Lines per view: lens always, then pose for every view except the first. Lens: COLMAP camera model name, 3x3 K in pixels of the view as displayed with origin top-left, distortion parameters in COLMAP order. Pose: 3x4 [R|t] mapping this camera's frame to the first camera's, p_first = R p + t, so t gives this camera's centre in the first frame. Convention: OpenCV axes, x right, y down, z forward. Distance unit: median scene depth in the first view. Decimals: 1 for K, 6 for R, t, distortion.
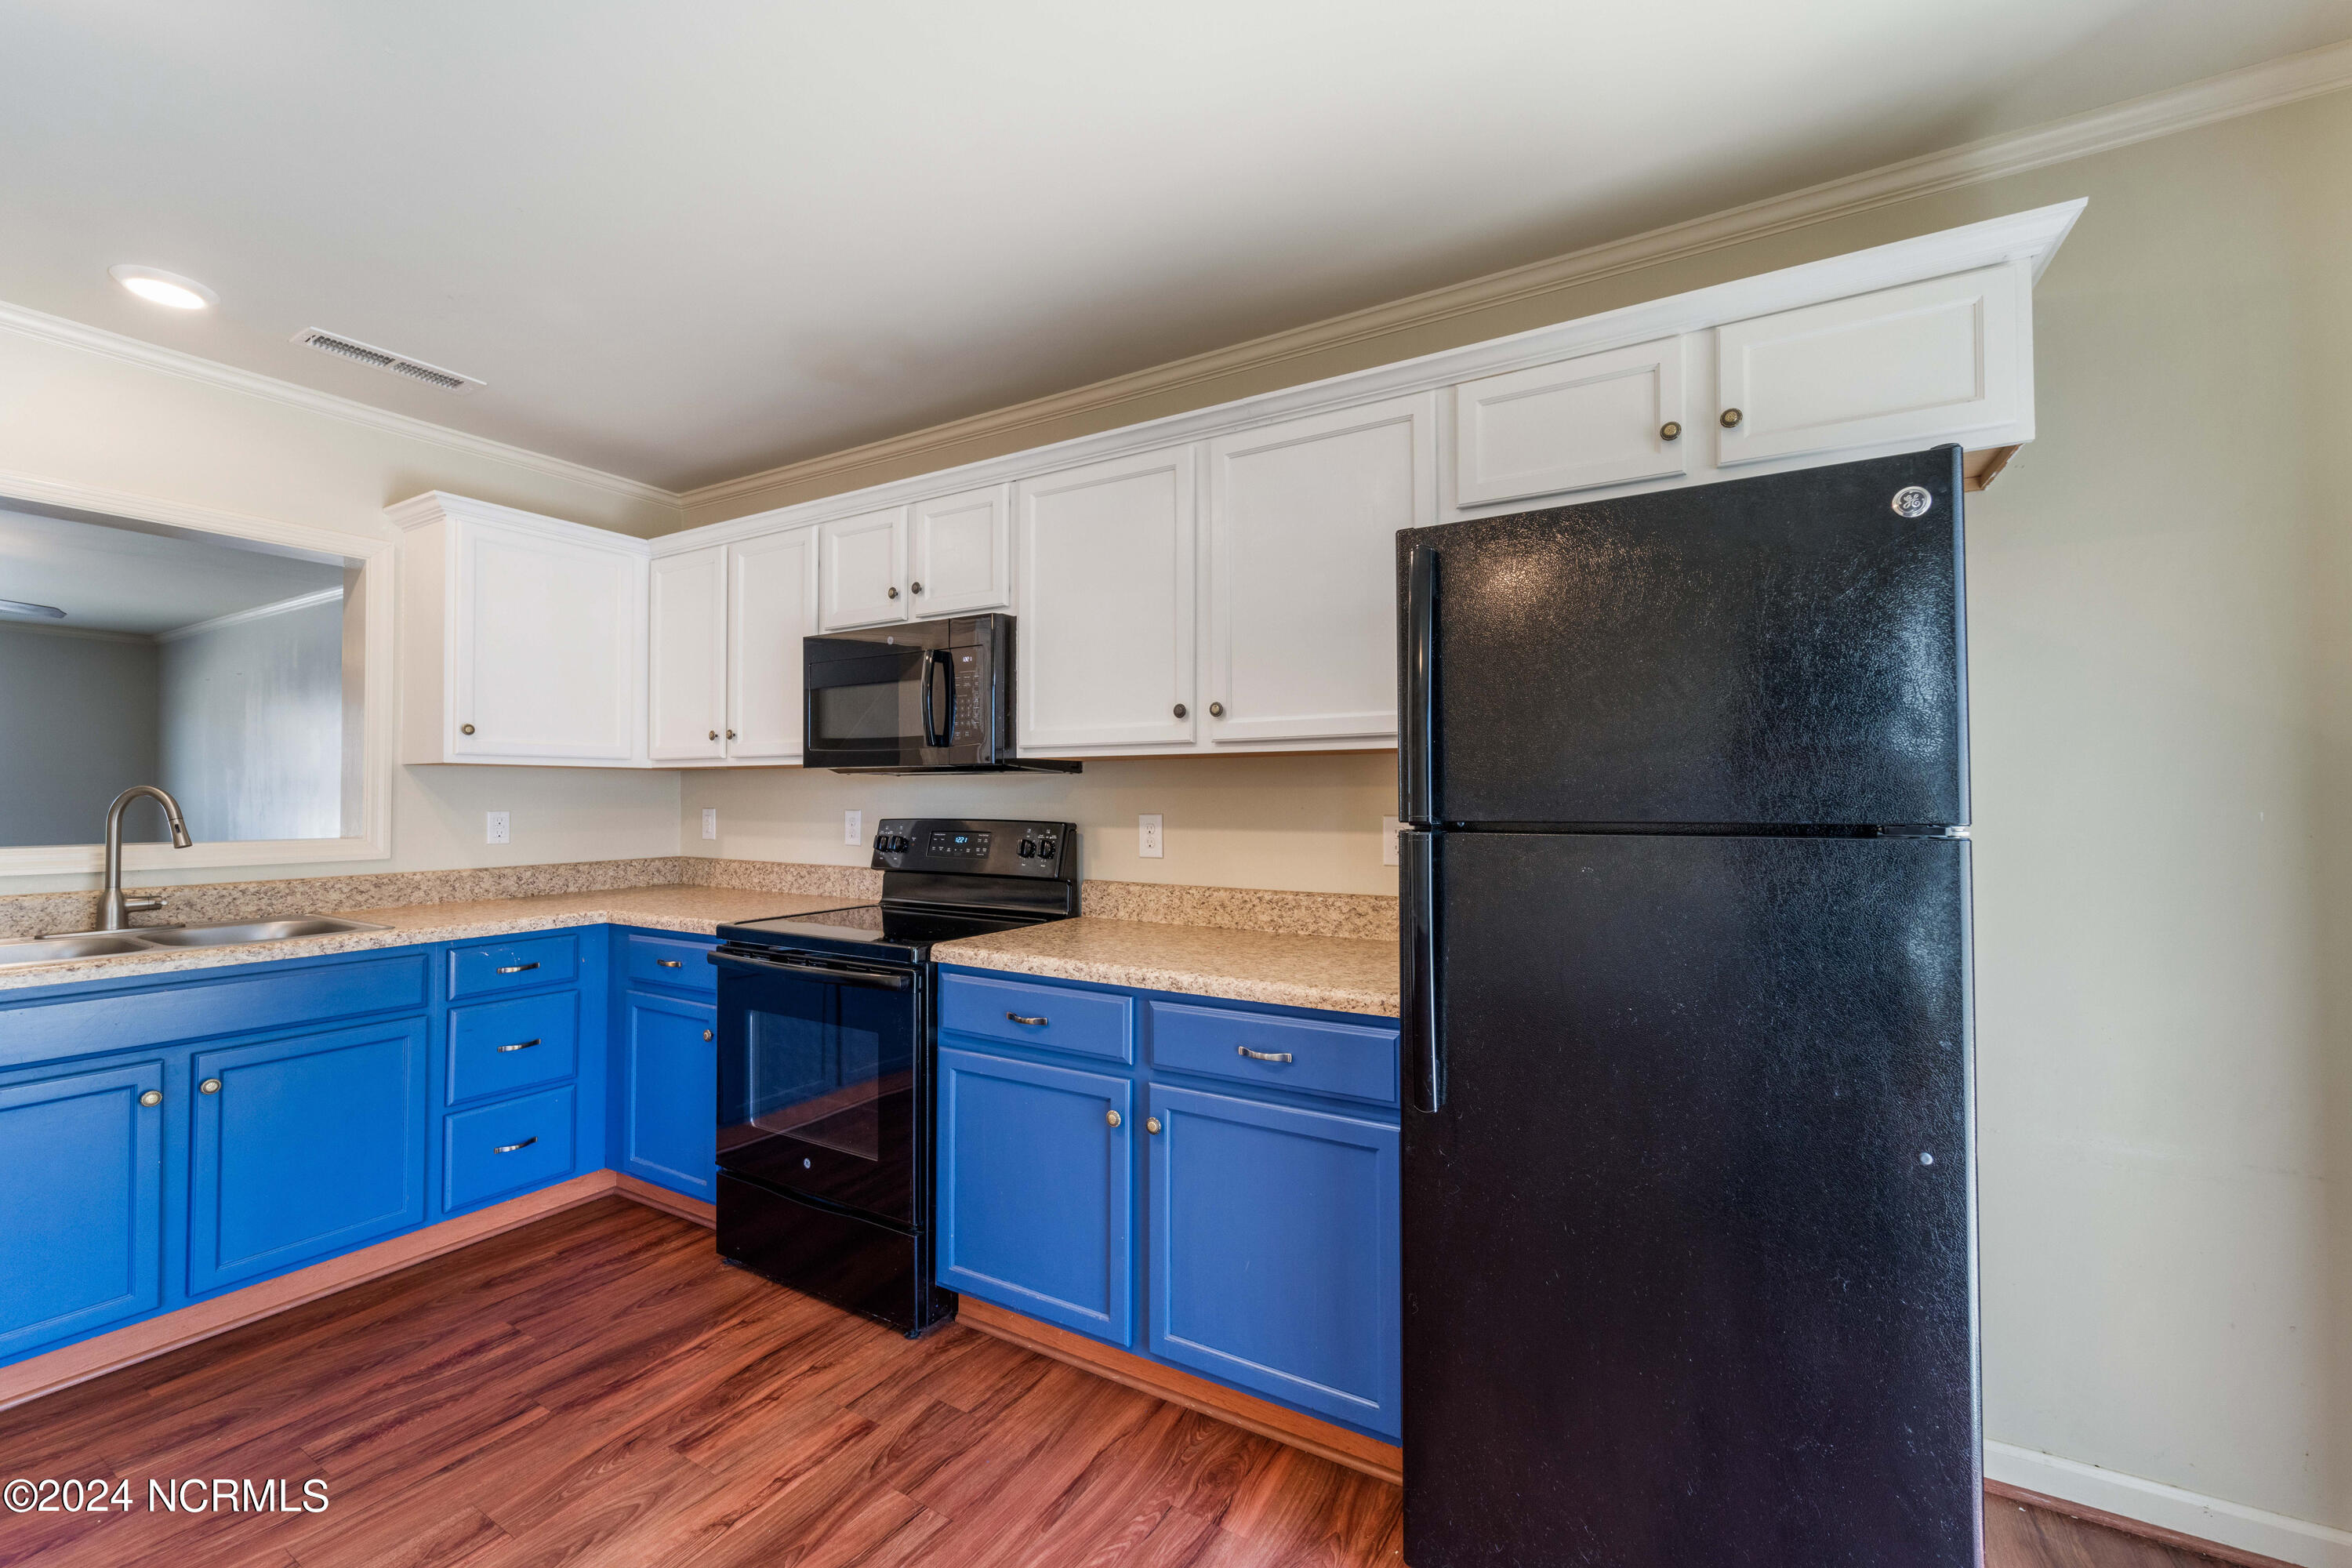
lens RADIAL K [[947.5, 0, 1166.3], [0, 947.5, 781.9], [0, 0, 1]] dist [0.000172, -0.000437]
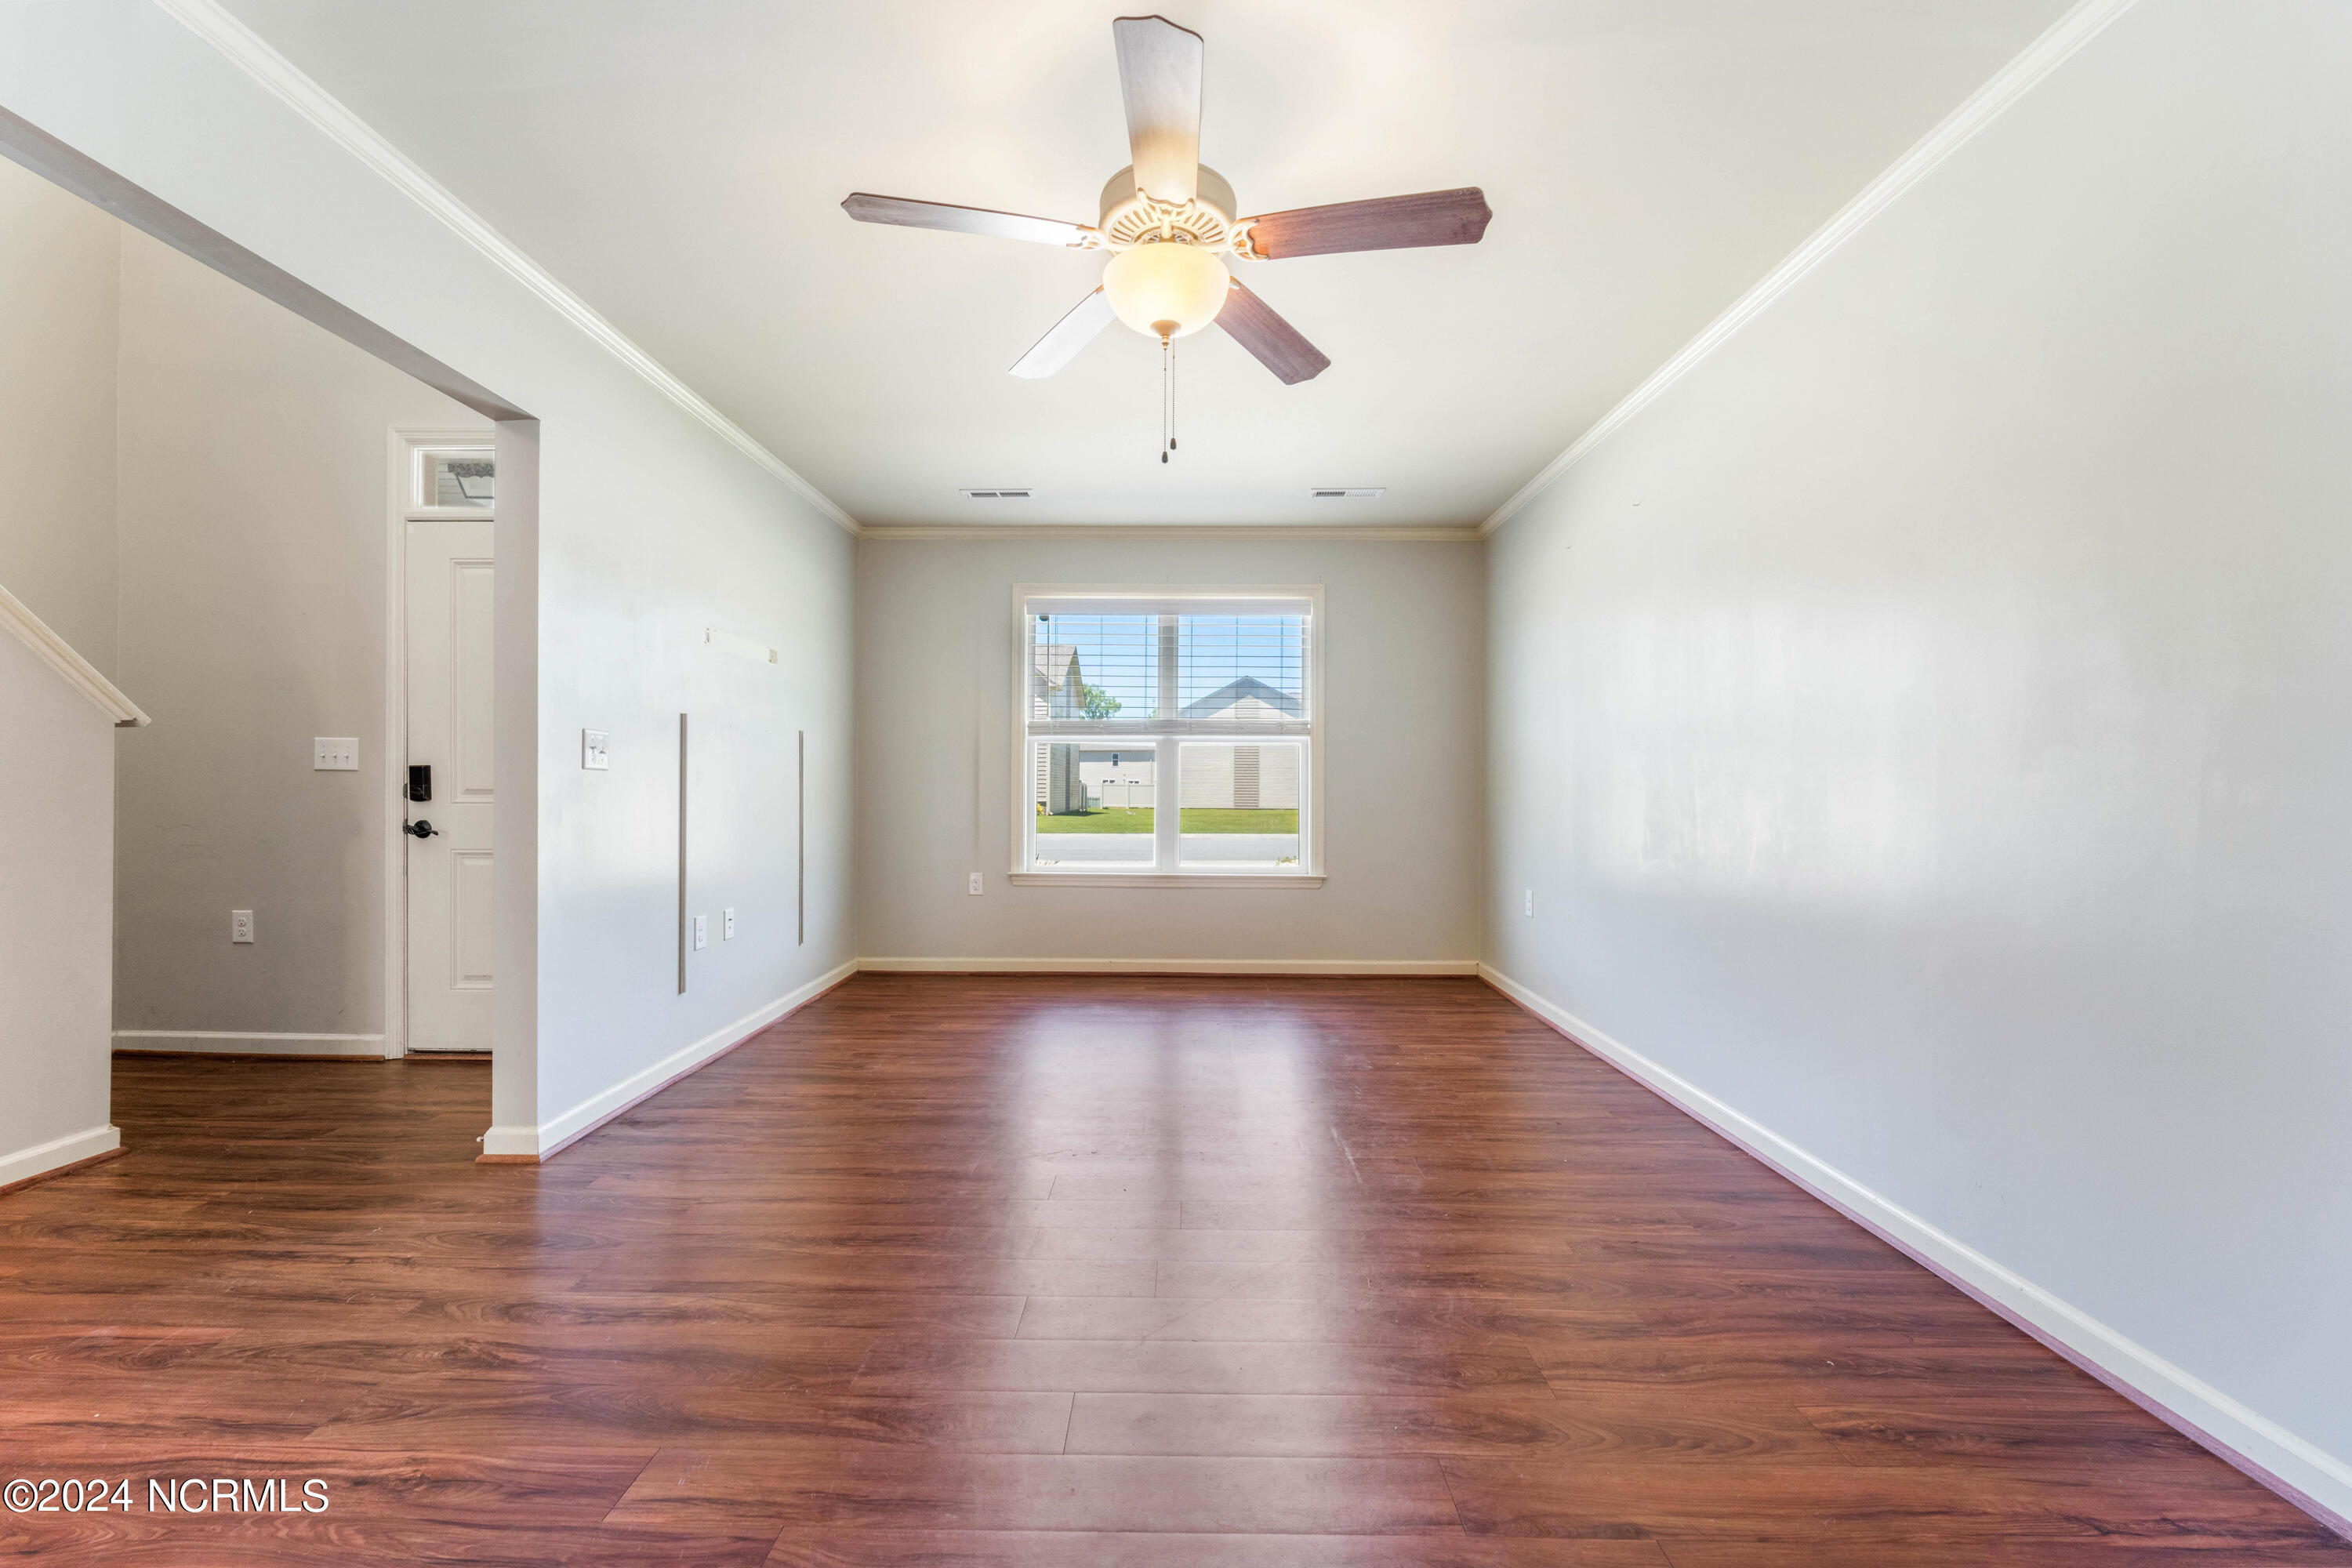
lens RADIAL K [[943.0, 0, 1168.0], [0, 943.0, 784.2], [0, 0, 1]] dist [0.001686, -0.002032]
pose [[0.498209, -0.001599, -0.867055, -1.640125], [0.007226, 0.999971, 0.002308, 0.111432], [0.867027, -0.007415, 0.498206, 1.267151]]
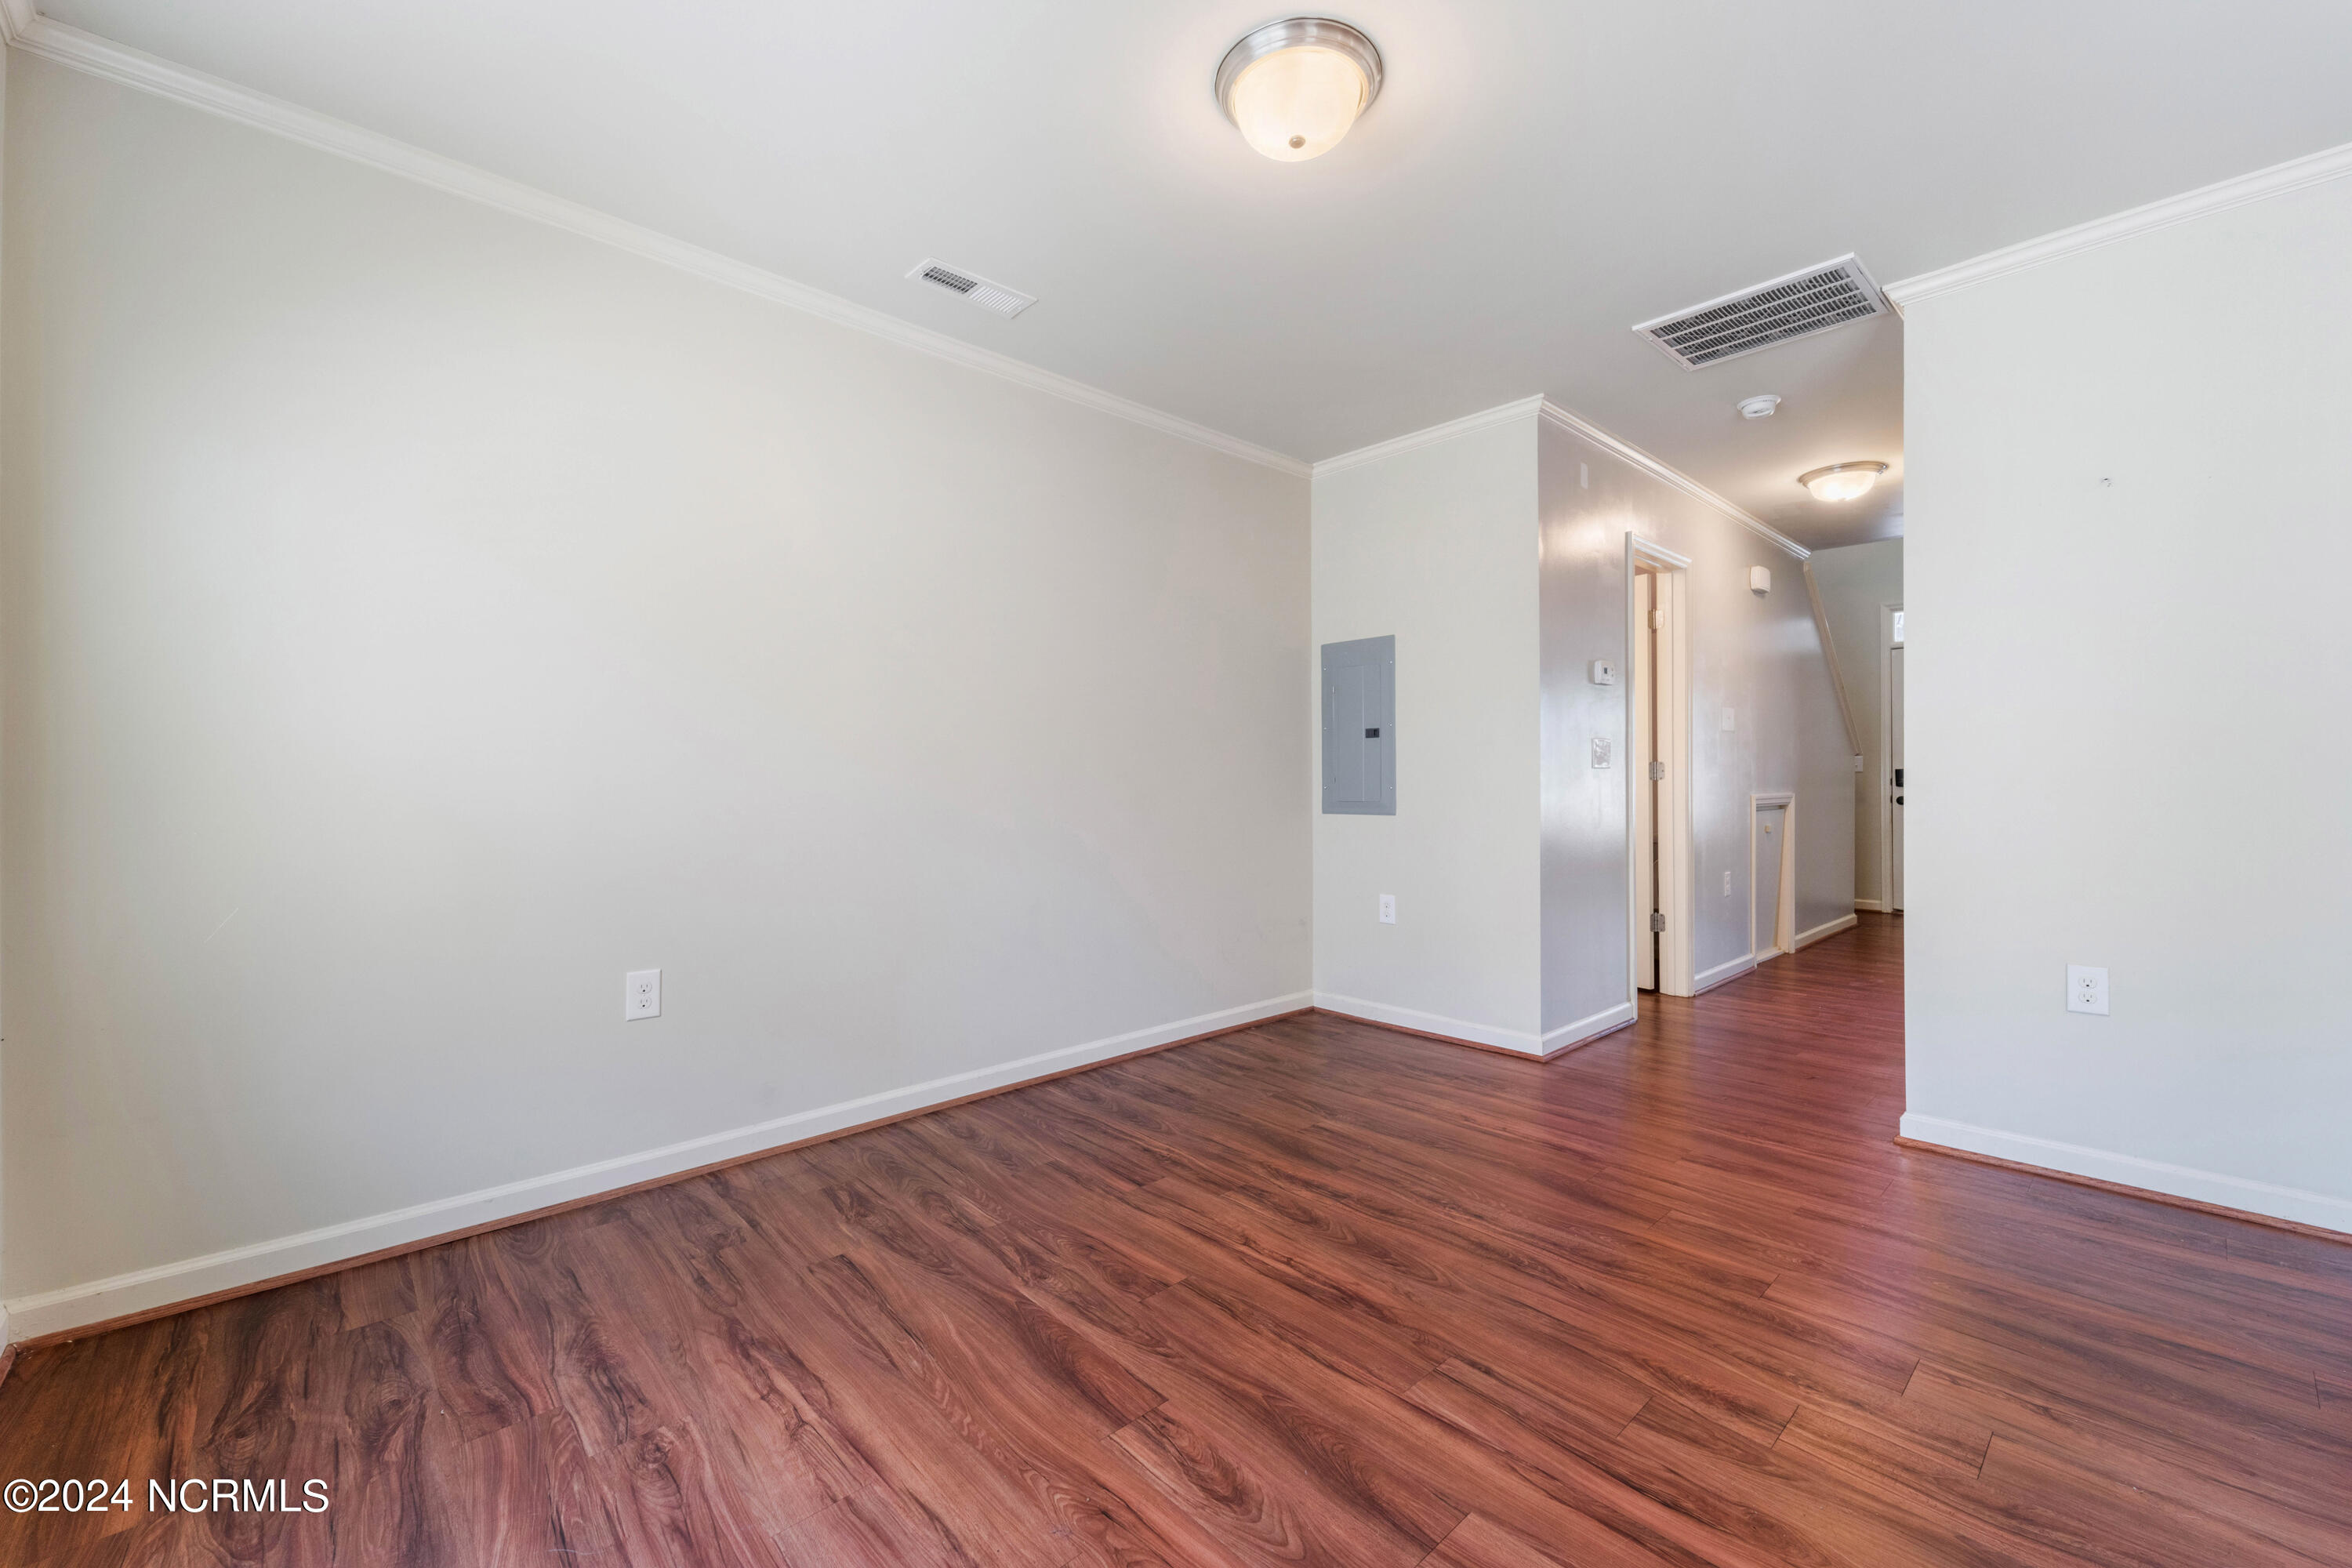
lens RADIAL K [[947.7, 0, 1173.7], [0, 947.7, 766.5], [0, 0, 1]] dist [0.001089, -0.000035]
pose [[-0.281932, -0.012710, -0.959350, 0.028622], [0.016537, 0.999699, -0.018104, 0.085037], [0.959292, -0.020969, -0.281638, -0.365574]]
